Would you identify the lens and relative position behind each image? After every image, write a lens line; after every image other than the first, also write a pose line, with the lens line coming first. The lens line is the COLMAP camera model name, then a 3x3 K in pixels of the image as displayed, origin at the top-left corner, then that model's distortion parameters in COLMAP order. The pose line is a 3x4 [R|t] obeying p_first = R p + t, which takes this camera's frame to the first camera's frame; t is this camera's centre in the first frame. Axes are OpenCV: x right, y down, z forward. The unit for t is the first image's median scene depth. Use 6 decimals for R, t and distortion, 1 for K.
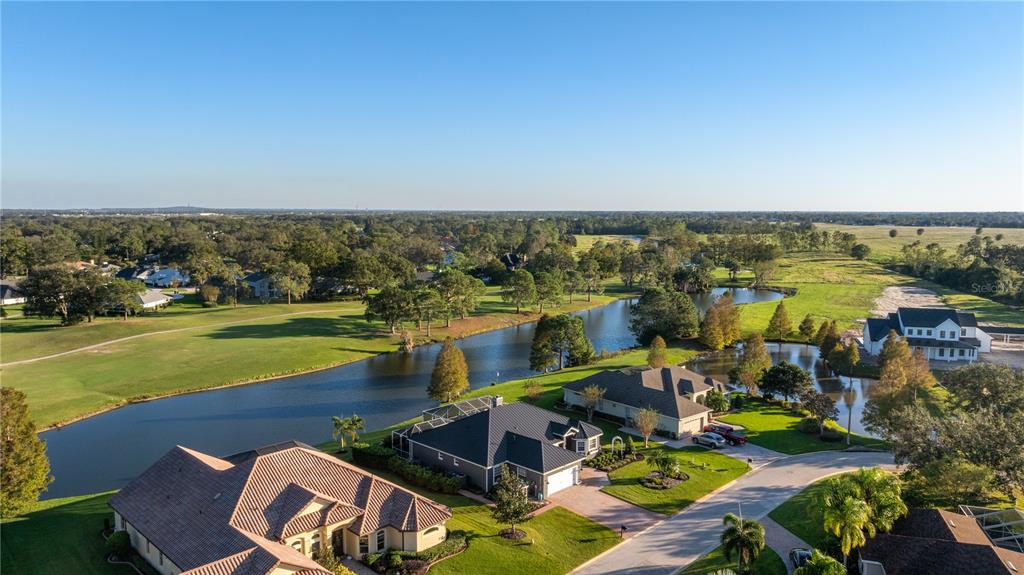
lens RADIAL K [[718.3, 0, 526.0], [0, 718.3, 287.5], [0, 0, 1]] dist [-0.029366, -0.001266]
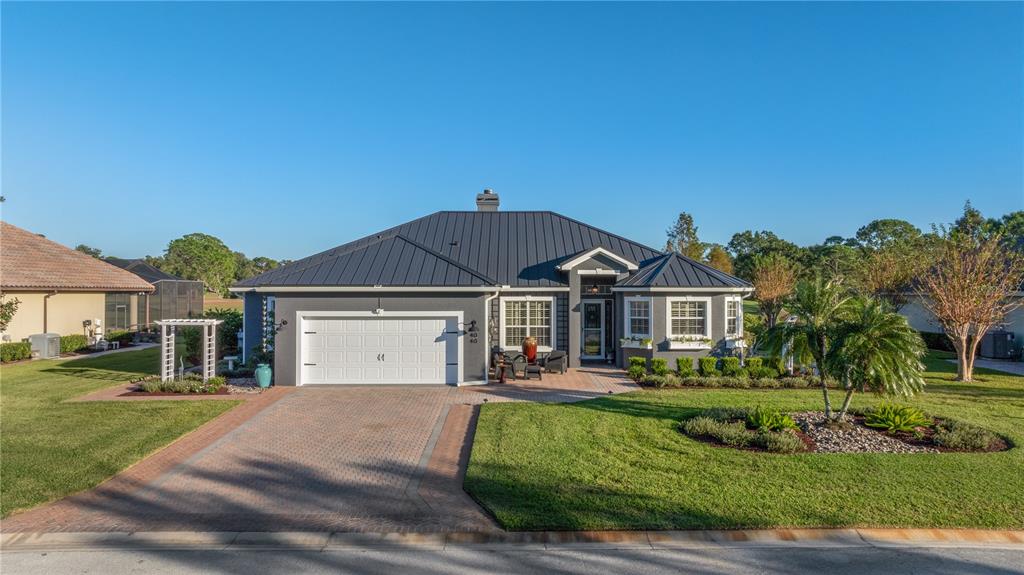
lens RADIAL K [[717.9, 0, 512.0], [0, 717.9, 287.5], [0, 0, 1]] dist [-0.022898, 0.002102]
pose [[0.699643, -0.004868, -0.714476, 0.256871], [-0.075411, 0.993888, -0.080617, 0.241653], [0.710501, 0.110282, 0.695000, 0.770409]]
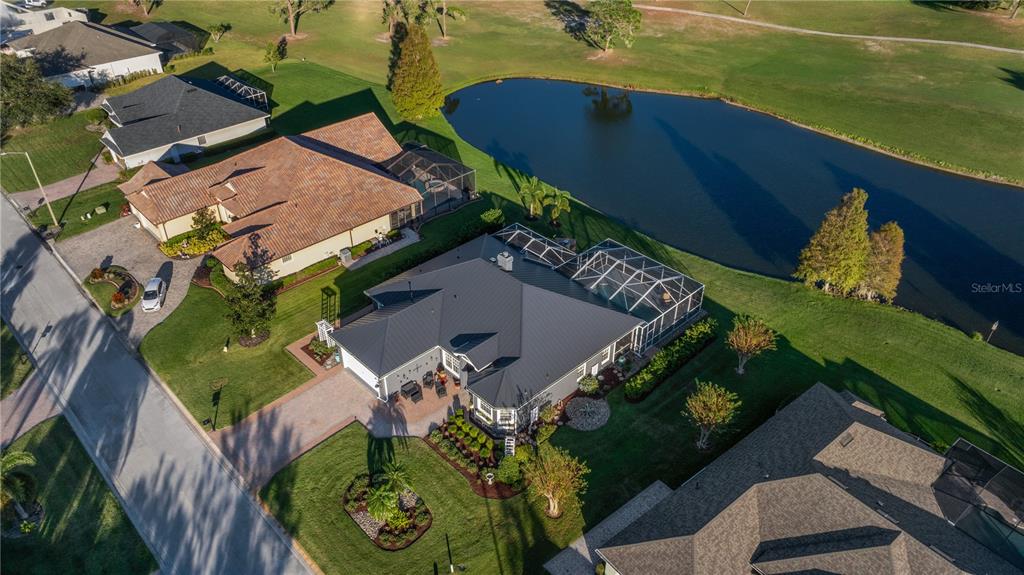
lens RADIAL K [[717.9, 0, 512.0], [0, 717.9, 287.5], [0, 0, 1]] dist [-0.022898, 0.002102]
pose [[-0.036280, 0.558320, -0.828832, 0.526964], [-0.102467, 0.822929, 0.558828, -0.183946], [0.994075, 0.105203, 0.027353, 1.025578]]
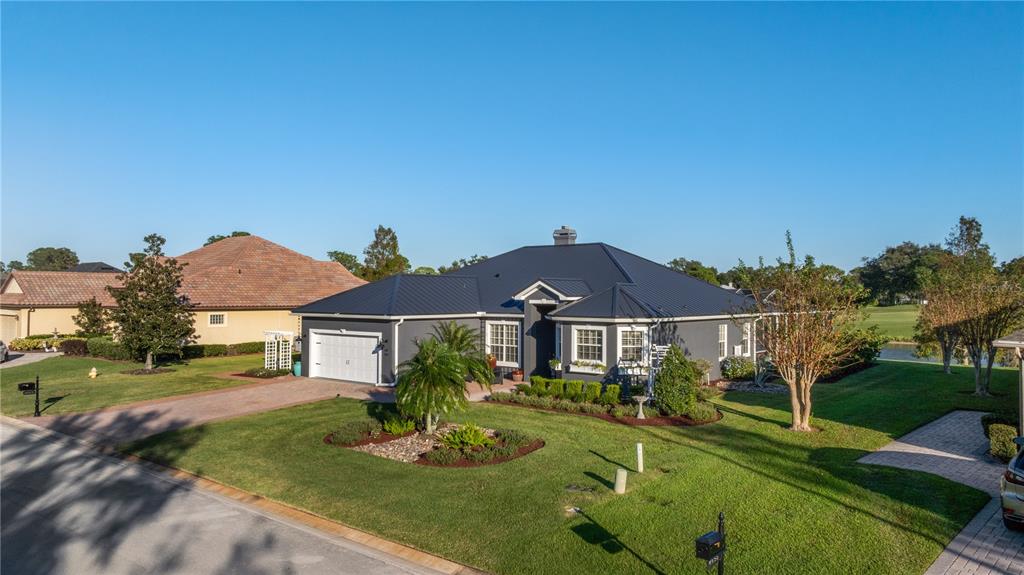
lens RADIAL K [[718.3, 0, 526.0], [0, 718.3, 287.5], [0, 0, 1]] dist [-0.029366, -0.001266]
pose [[0.104726, -0.009355, -0.994457, 0.422205], [-0.109656, 0.993750, -0.020897, 0.208630], [0.988437, 0.111237, 0.103046, 0.964053]]
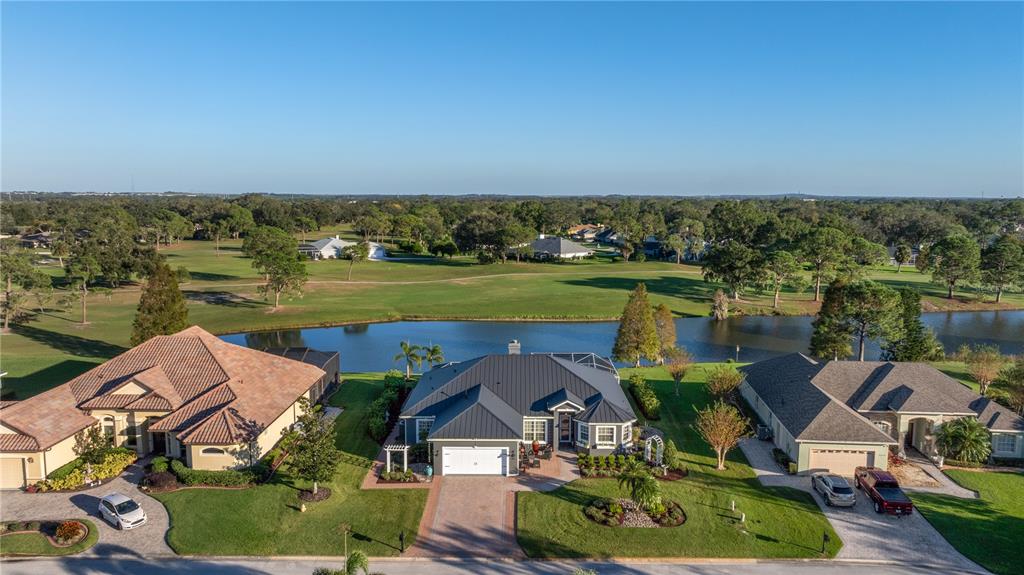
lens RADIAL K [[717.9, 0, 512.0], [0, 717.9, 287.5], [0, 0, 1]] dist [-0.022898, 0.002102]
pose [[0.691550, 0.092850, -0.716336, 0.502630], [-0.080097, 0.995445, 0.051702, 0.060351], [0.717874, 0.021622, 0.695837, 0.497538]]
